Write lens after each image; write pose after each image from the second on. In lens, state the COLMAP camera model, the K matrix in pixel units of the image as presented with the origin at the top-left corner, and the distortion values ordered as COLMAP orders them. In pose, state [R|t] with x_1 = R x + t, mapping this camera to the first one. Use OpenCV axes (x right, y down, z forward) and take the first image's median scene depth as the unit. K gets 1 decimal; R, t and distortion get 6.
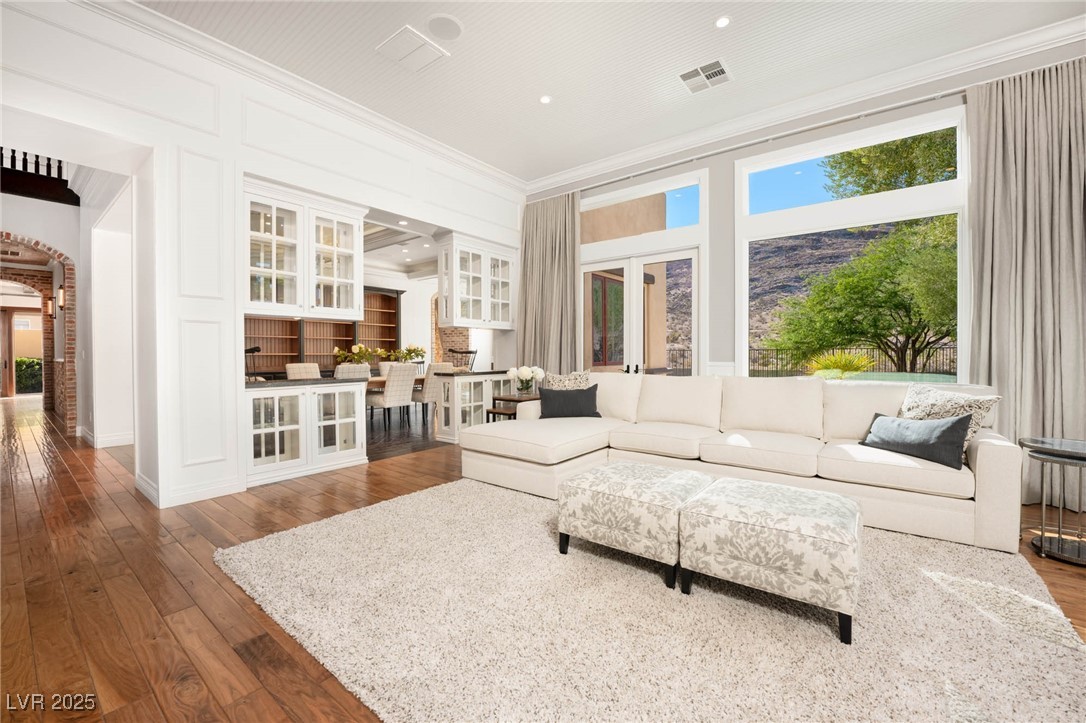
lens RADIAL K [[442.7, 0, 543.0], [0, 442.7, 361.5], [0, 0, 1]] dist [-0.029459, 0.000057]
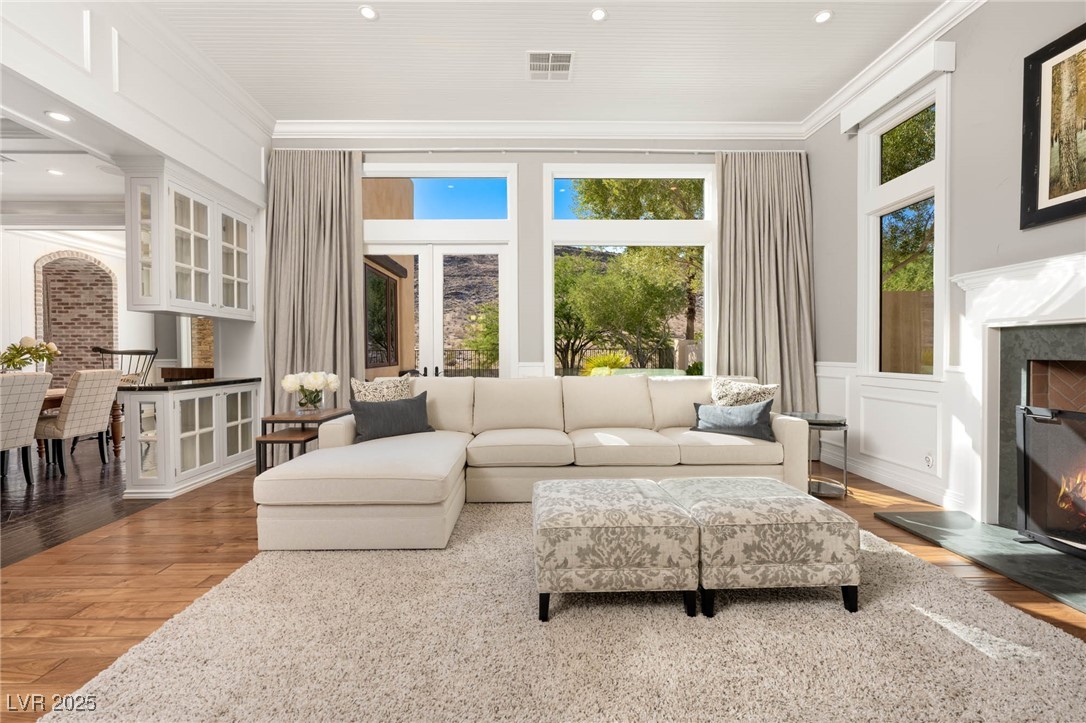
lens RADIAL K [[444.5, 0, 543.0], [0, 444.5, 361.5], [0, 0, 1]] dist [-0.008020, 0.000126]
pose [[0.773542, -0.013016, 0.633612, -0.353806], [0.013642, 0.999899, 0.003886, -0.006613], [-0.633598, 0.005637, 0.773642, 0.341637]]
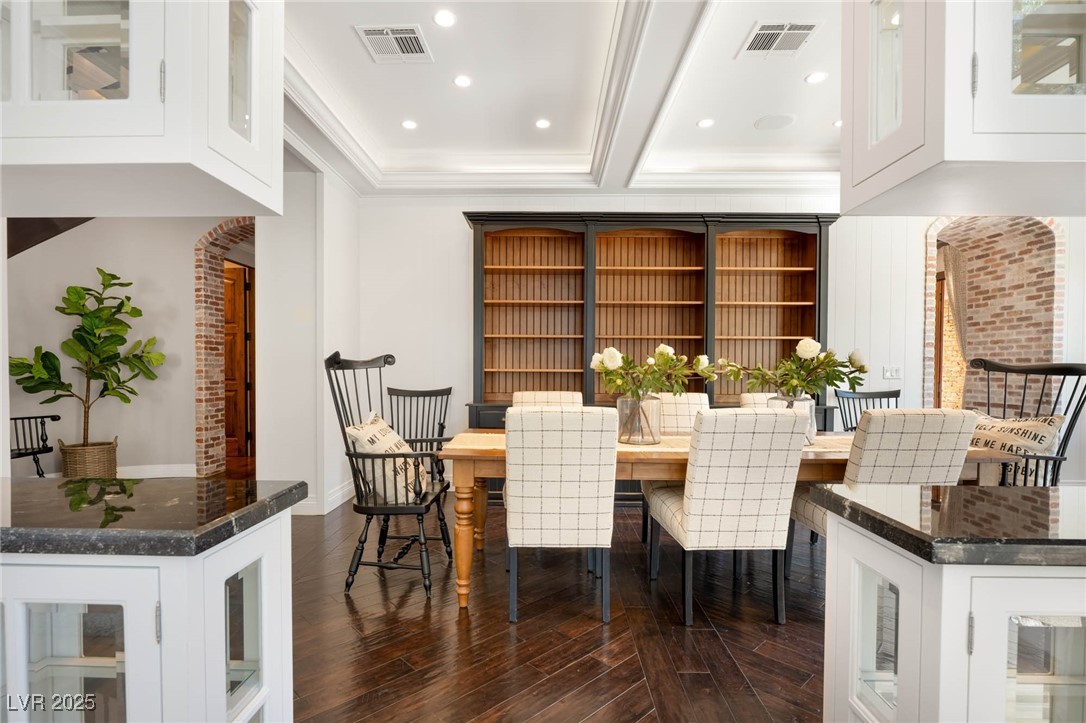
lens RADIAL K [[538.4, 0, 543.6], [0, 538.4, 378.9], [0, 0, 1]] dist [-0.001451, -0.000357]
pose [[0.605546, 0.016957, -0.795629, -0.278371], [-0.019178, 0.999794, 0.006712, -0.032288], [0.795579, 0.011195, 0.605747, 1.588455]]
